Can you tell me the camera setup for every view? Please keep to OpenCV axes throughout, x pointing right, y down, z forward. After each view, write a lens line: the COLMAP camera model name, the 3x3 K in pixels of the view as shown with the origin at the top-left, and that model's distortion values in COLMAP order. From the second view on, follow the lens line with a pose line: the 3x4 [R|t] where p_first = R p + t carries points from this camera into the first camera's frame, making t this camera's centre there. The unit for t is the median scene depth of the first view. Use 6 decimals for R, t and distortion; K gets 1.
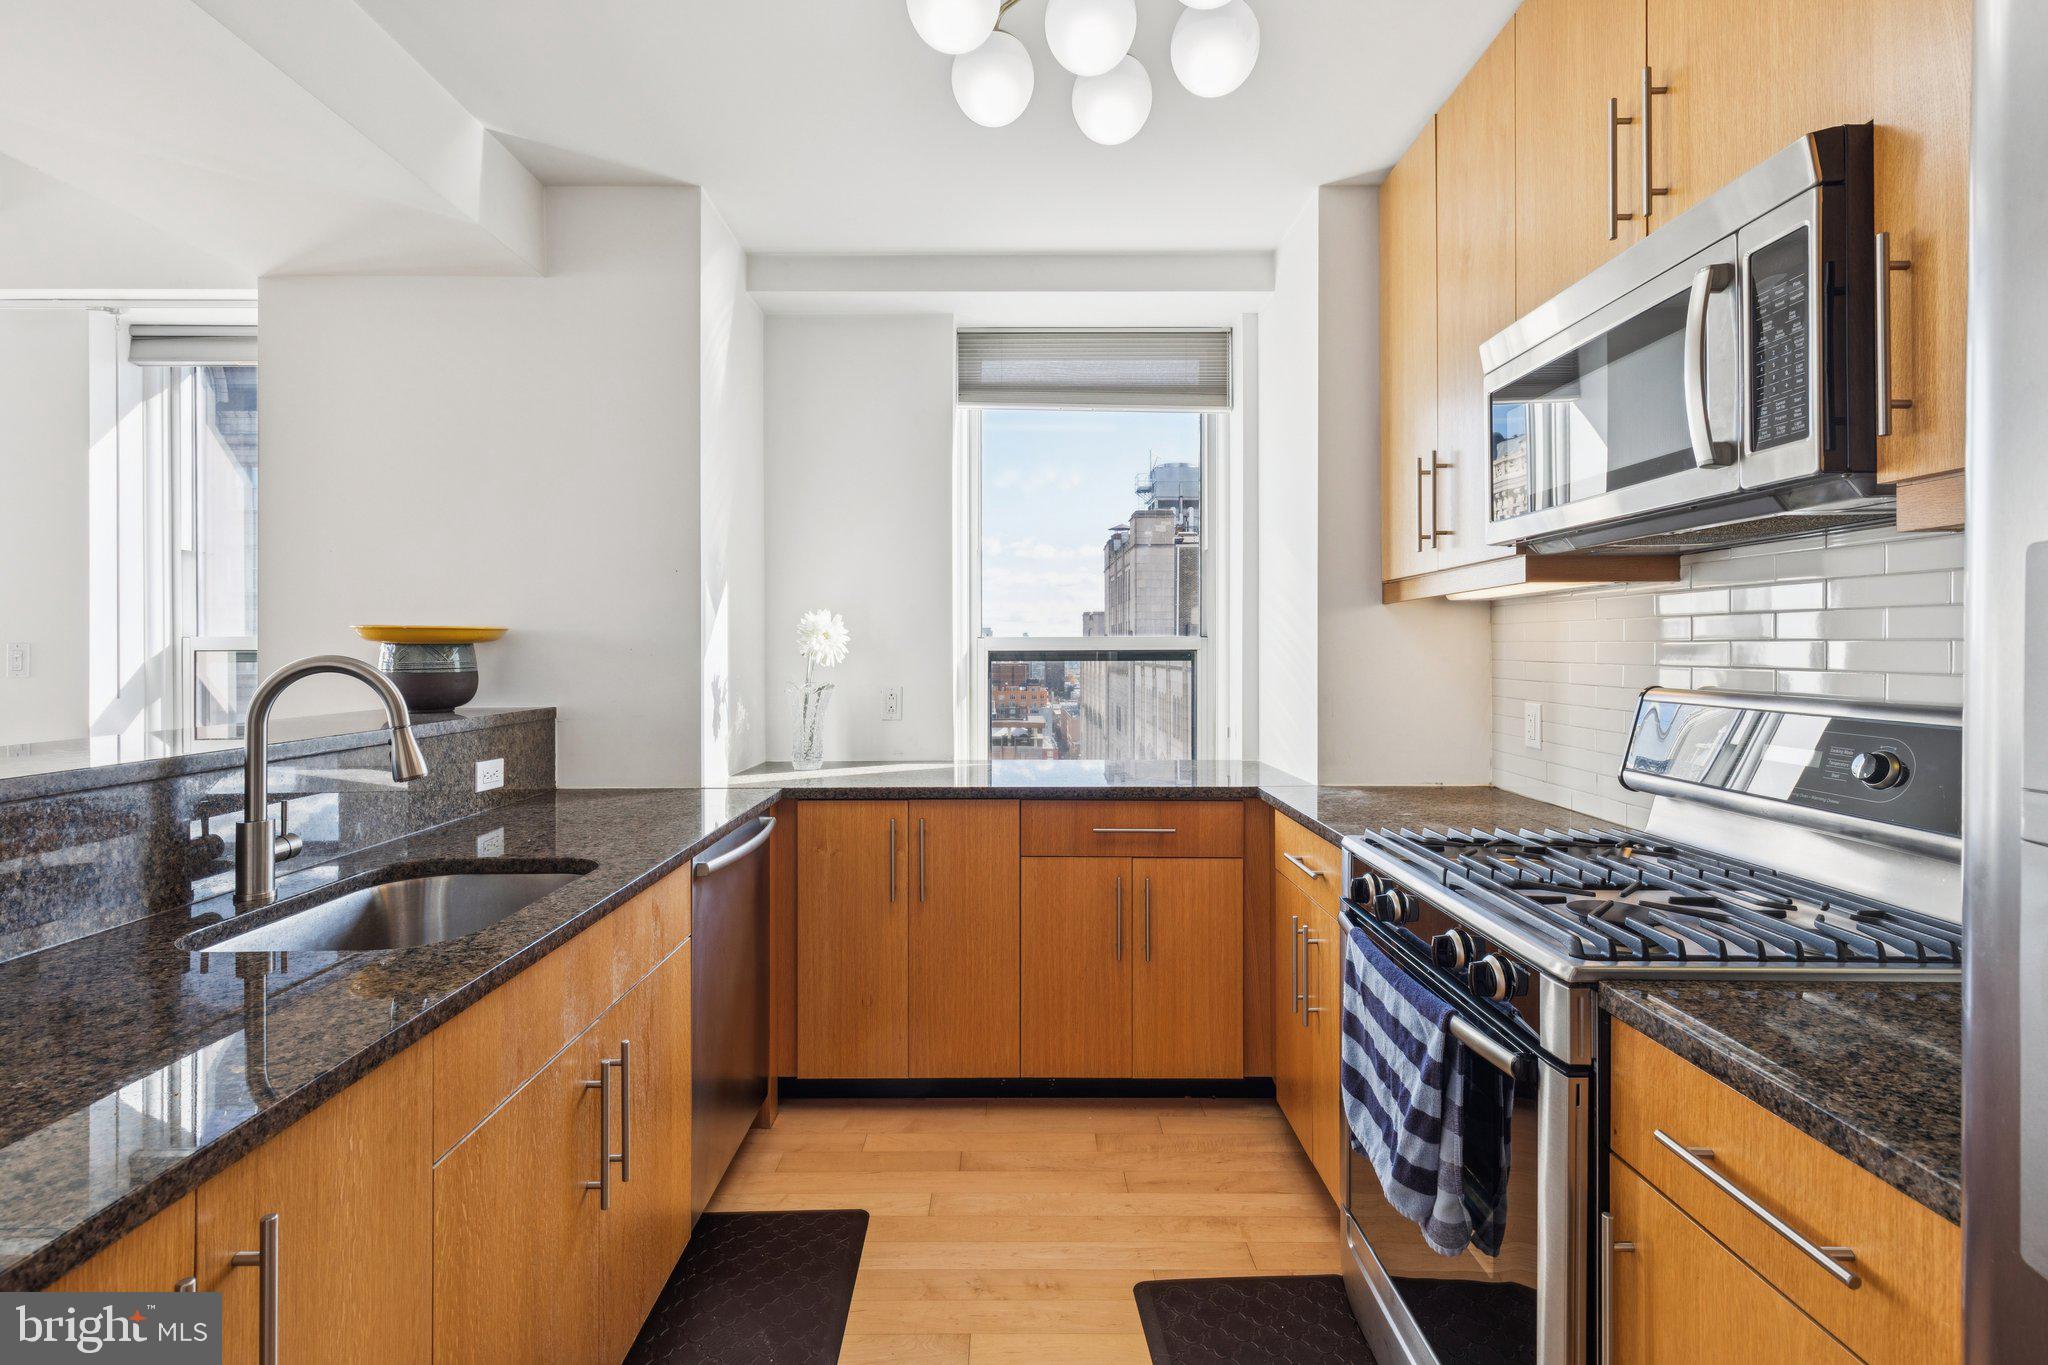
lens RADIAL K [[936.0, 0, 1014.7], [0, 936.0, 646.9], [0, 0, 1]] dist [0.008962, -0.000324]
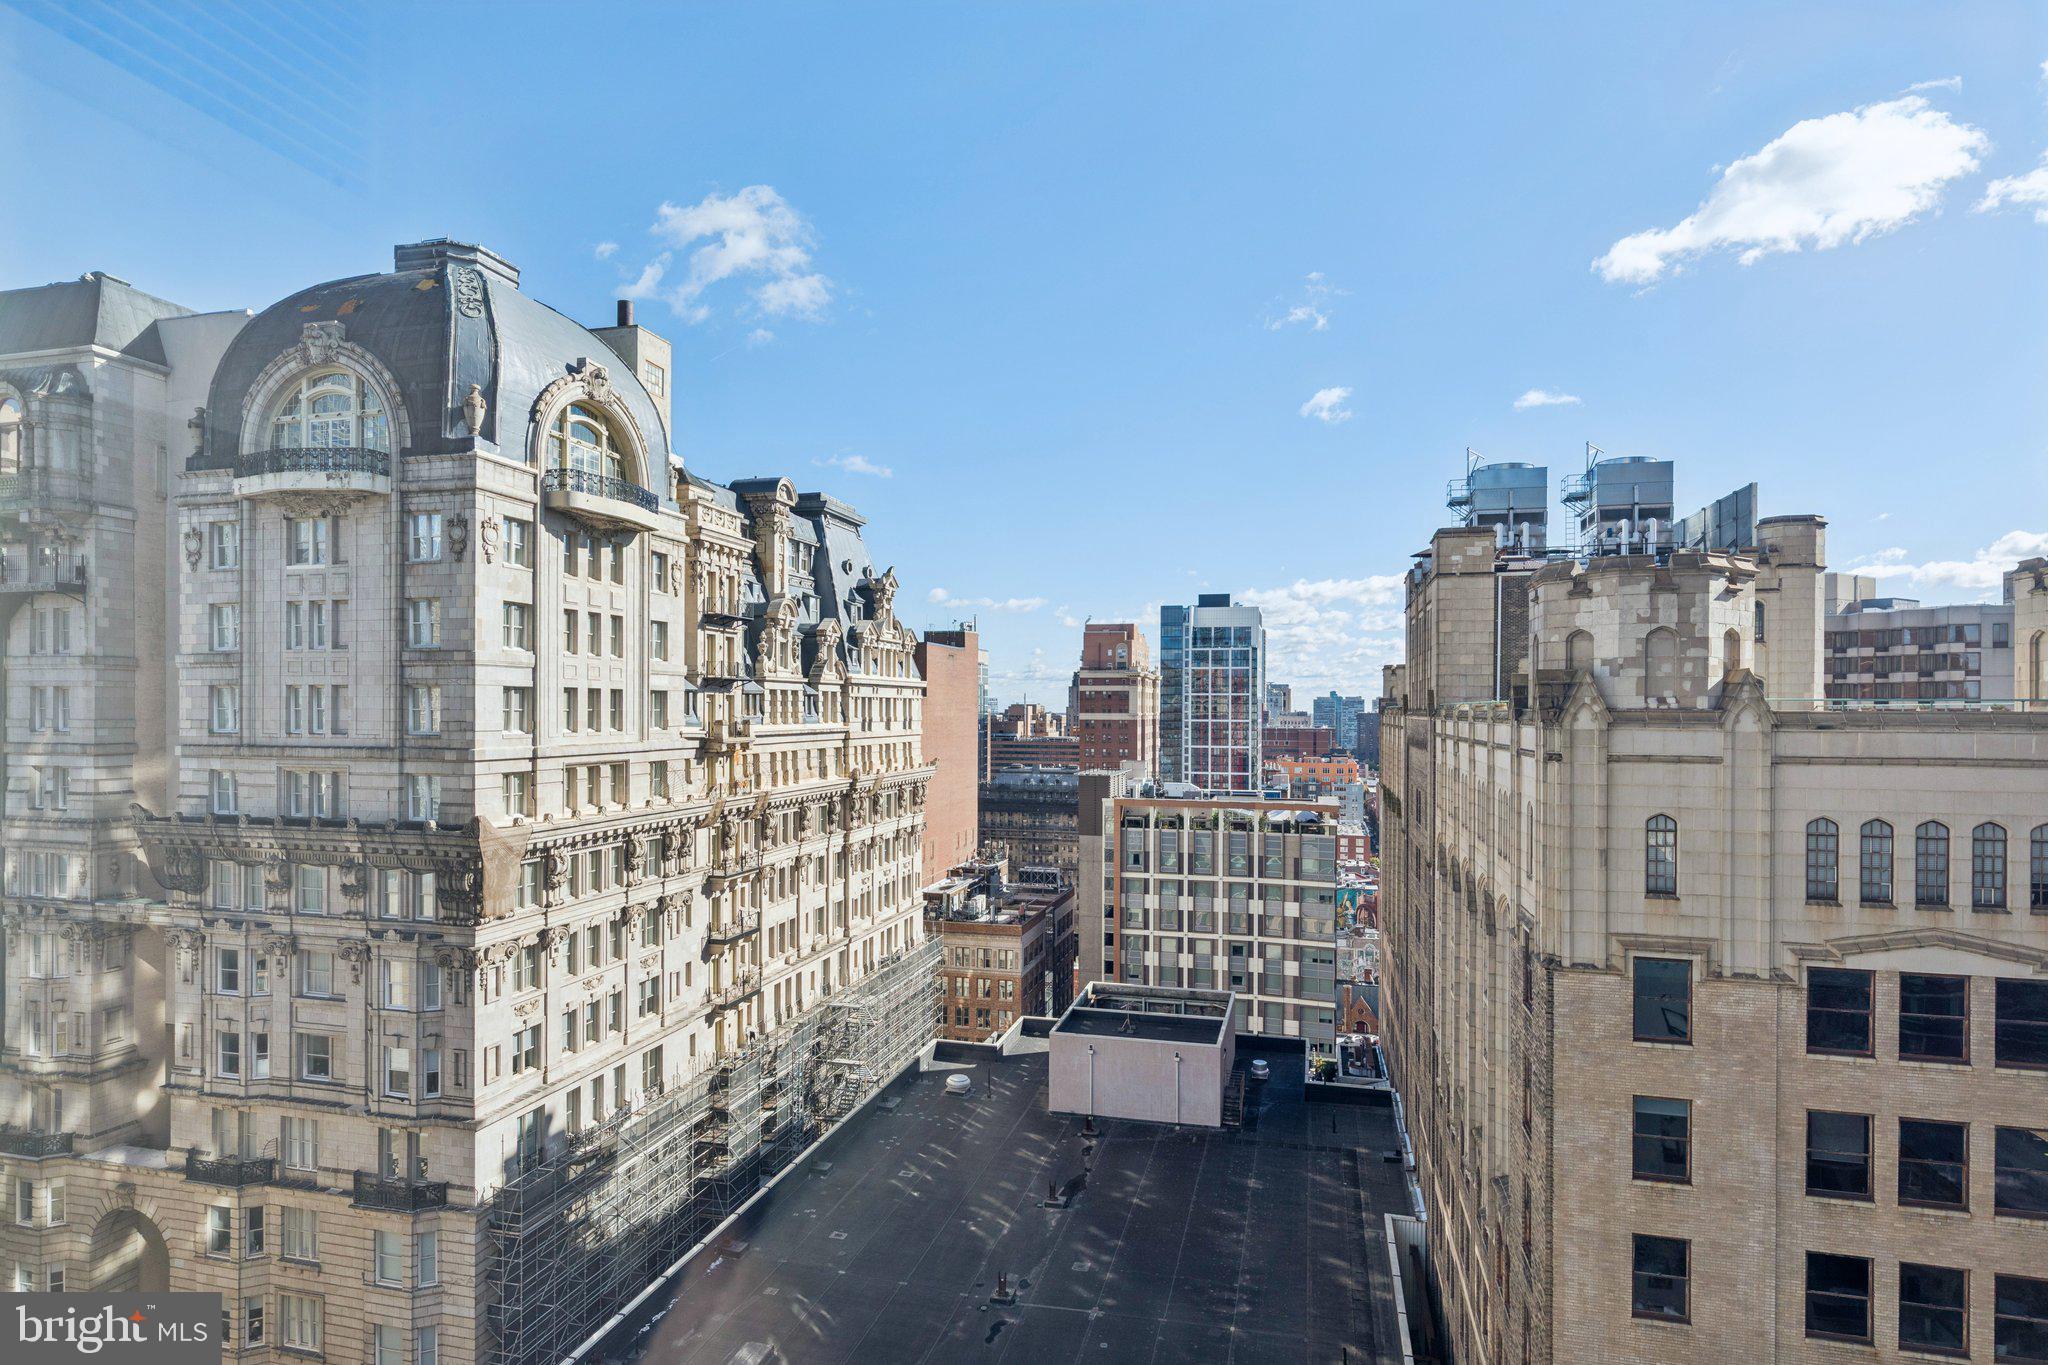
lens RADIAL K [[1108.1, 0, 1020.0], [0, 1108.1, 708.3], [0, 0, 1]] dist [0.002790, -0.001312]
pose [[0.964609, 0.007568, -0.263574, 0.894605], [-0.007227, 0.999971, 0.002265, -0.054945], [0.263584, -0.000280, 0.964637, 1.368955]]
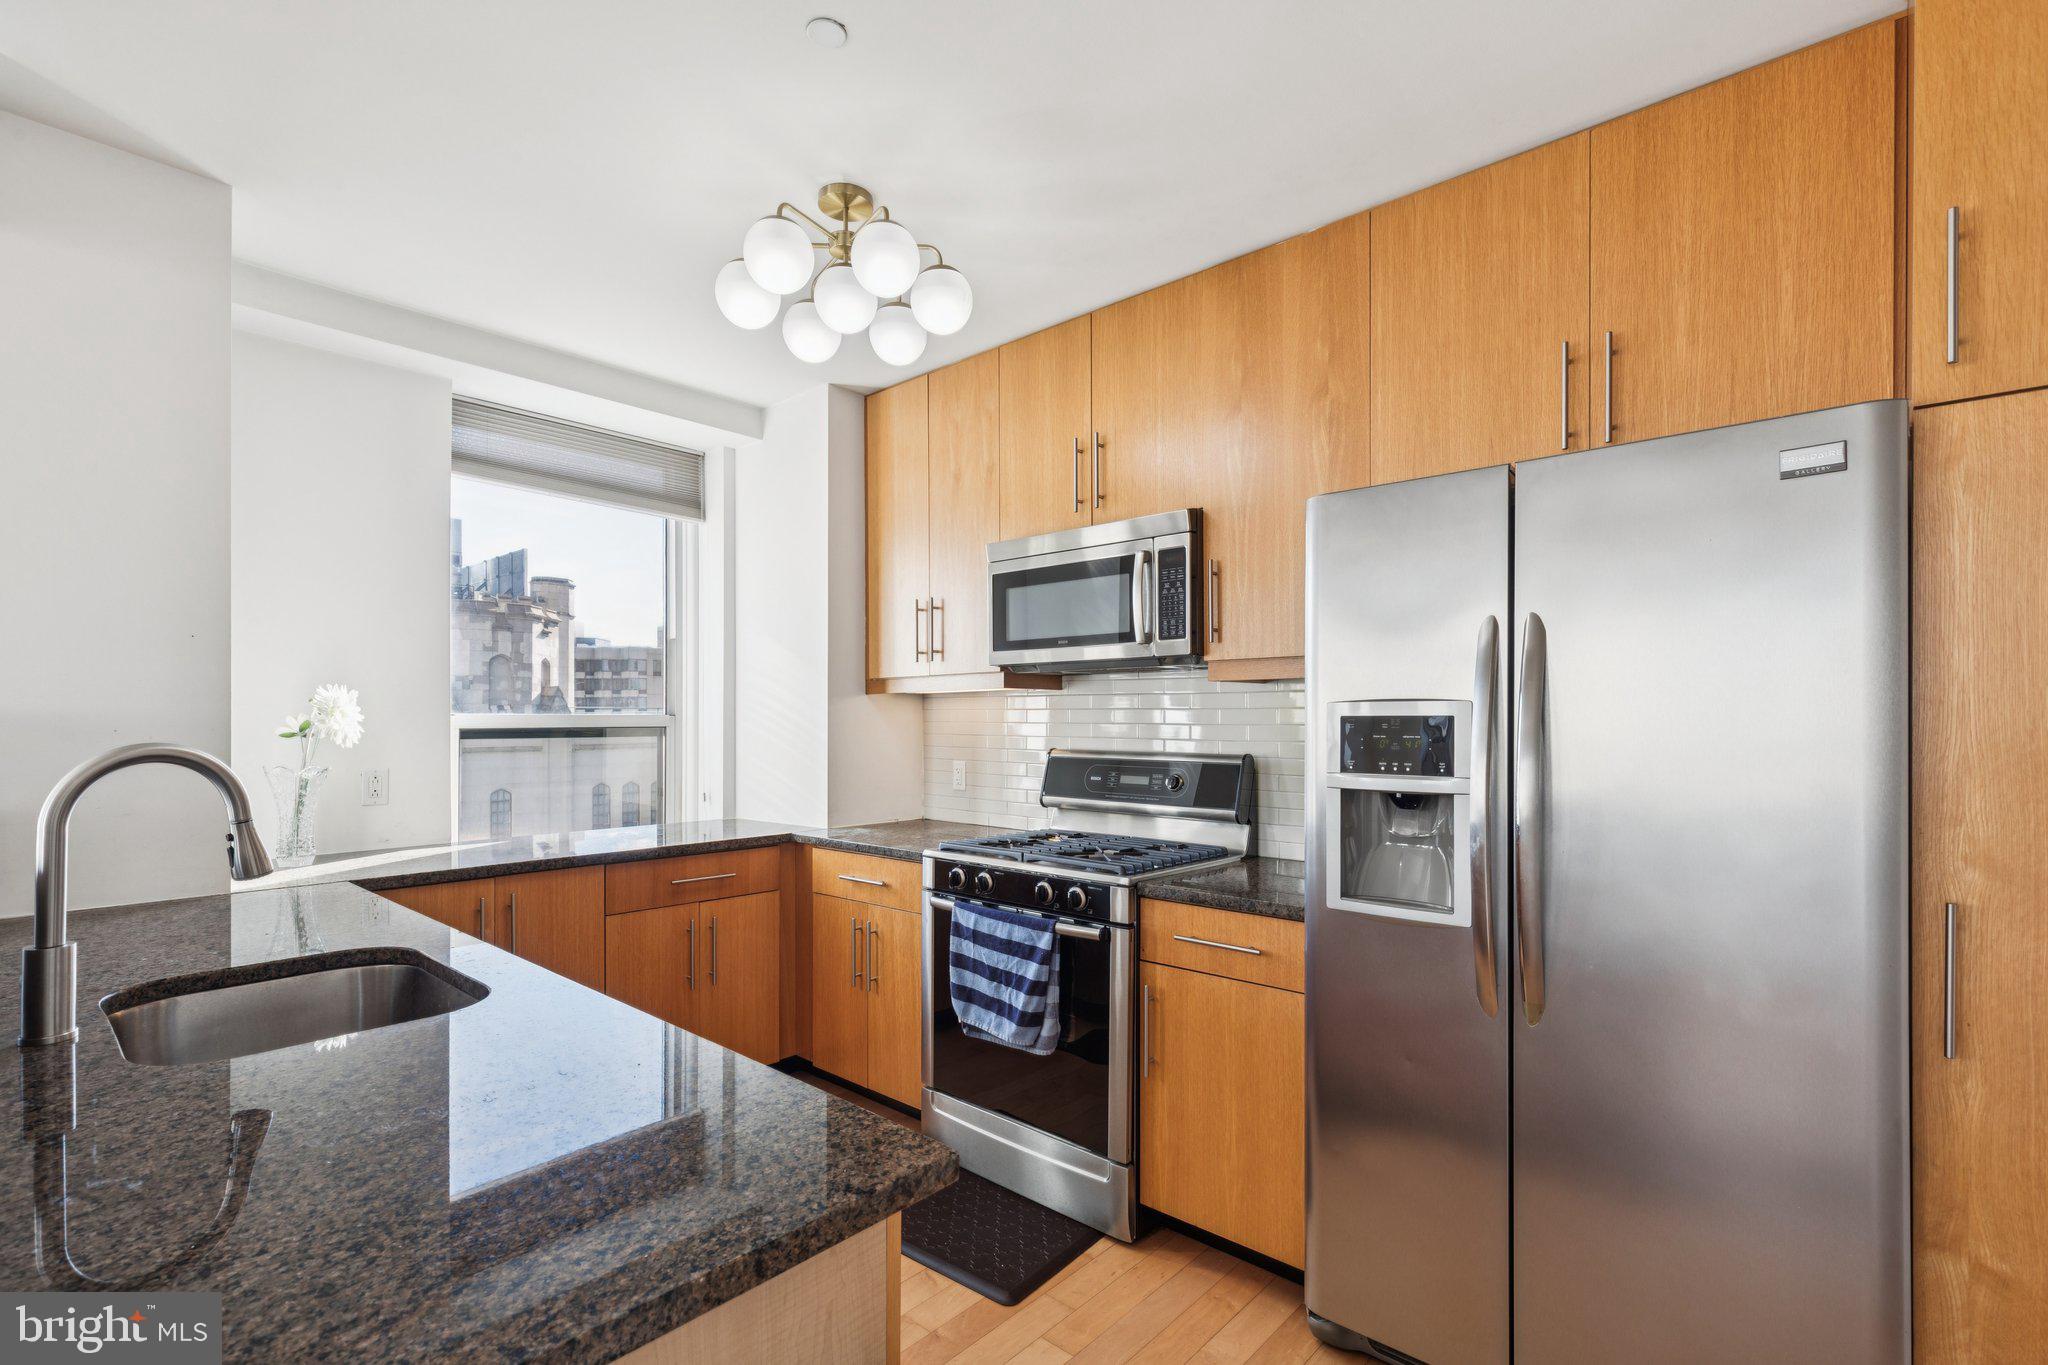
lens RADIAL K [[931.2, 0, 1020.5], [0, 931.2, 718.3], [0, 0, 1]] dist [0.007177, -0.000285]
pose [[0.667129, 0.002803, 0.744937, -0.495540], [-0.002454, 0.999996, -0.001564, -0.008782], [-0.744938, -0.000785, 0.667133, -0.099932]]
